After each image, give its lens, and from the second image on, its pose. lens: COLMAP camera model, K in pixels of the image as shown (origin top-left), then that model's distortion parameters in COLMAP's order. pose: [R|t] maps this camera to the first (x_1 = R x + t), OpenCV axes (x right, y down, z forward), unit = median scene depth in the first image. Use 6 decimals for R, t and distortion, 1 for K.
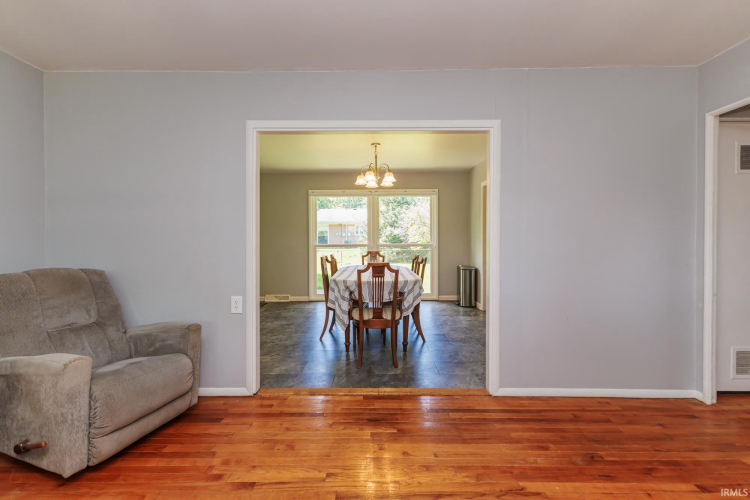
lens RADIAL K [[326.7, 0, 381.2], [0, 326.7, 240.4], [0, 0, 1]] dist [0.001239, 0.000059]
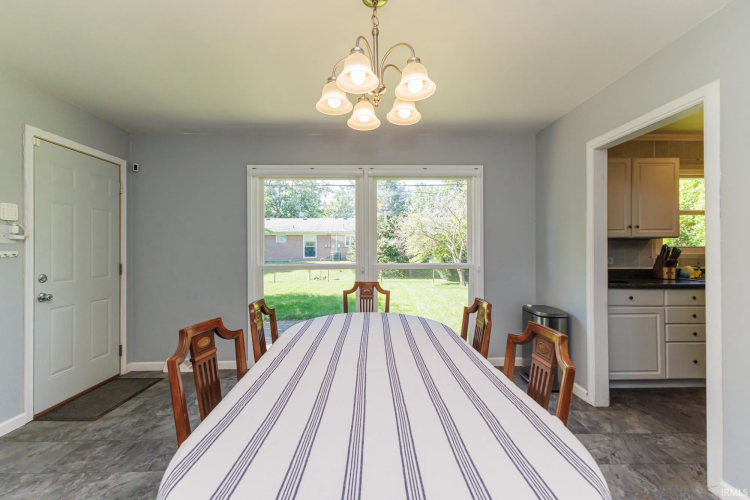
lens RADIAL K [[327.2, 0, 386.1], [0, 327.2, 248.7], [0, 0, 1]] dist [0.001199, -0.000047]
pose [[0.999273, 0.000203, 0.038126, -0.029845], [0.000129, 0.999962, -0.008711, -0.027178], [-0.038126, 0.008710, 0.999235, 1.107342]]
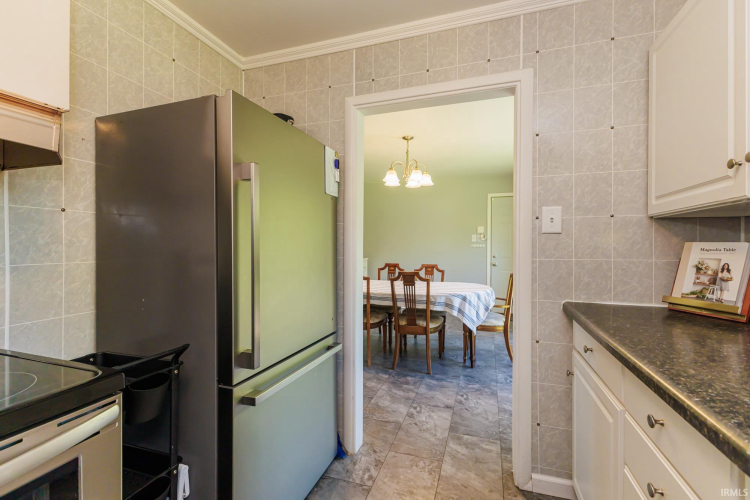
lens RADIAL K [[329.3, 0, 367.6], [0, 329.3, 246.8], [0, 0, 1]] dist [0.000159, -0.000222]
pose [[-0.328930, 0.007291, -0.944326, 1.581693], [-0.002477, 0.999960, 0.008583, -0.027977], [0.944351, 0.005163, -0.328899, 2.143955]]
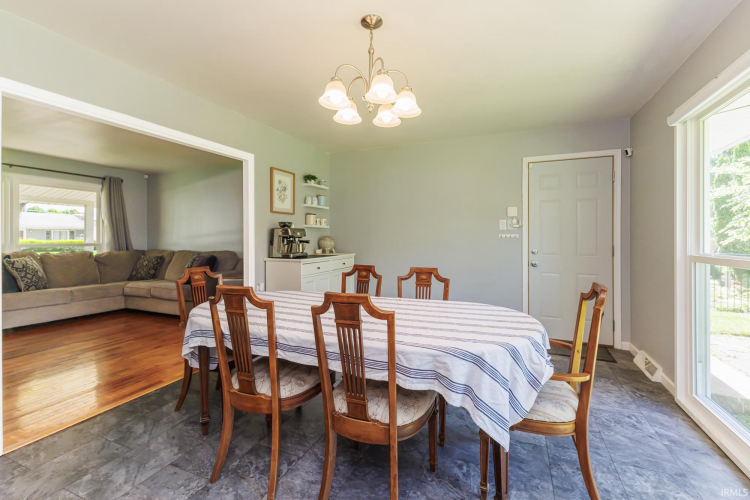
lens RADIAL K [[326.7, 0, 381.2], [0, 326.7, 240.4], [0, 0, 1]] dist [0.001239, 0.000059]
pose [[-0.369868, 0.008565, -0.929045, 0.734636], [-0.001500, 0.999951, 0.009816, -0.012124], [0.929083, 0.005024, -0.369837, 2.123799]]
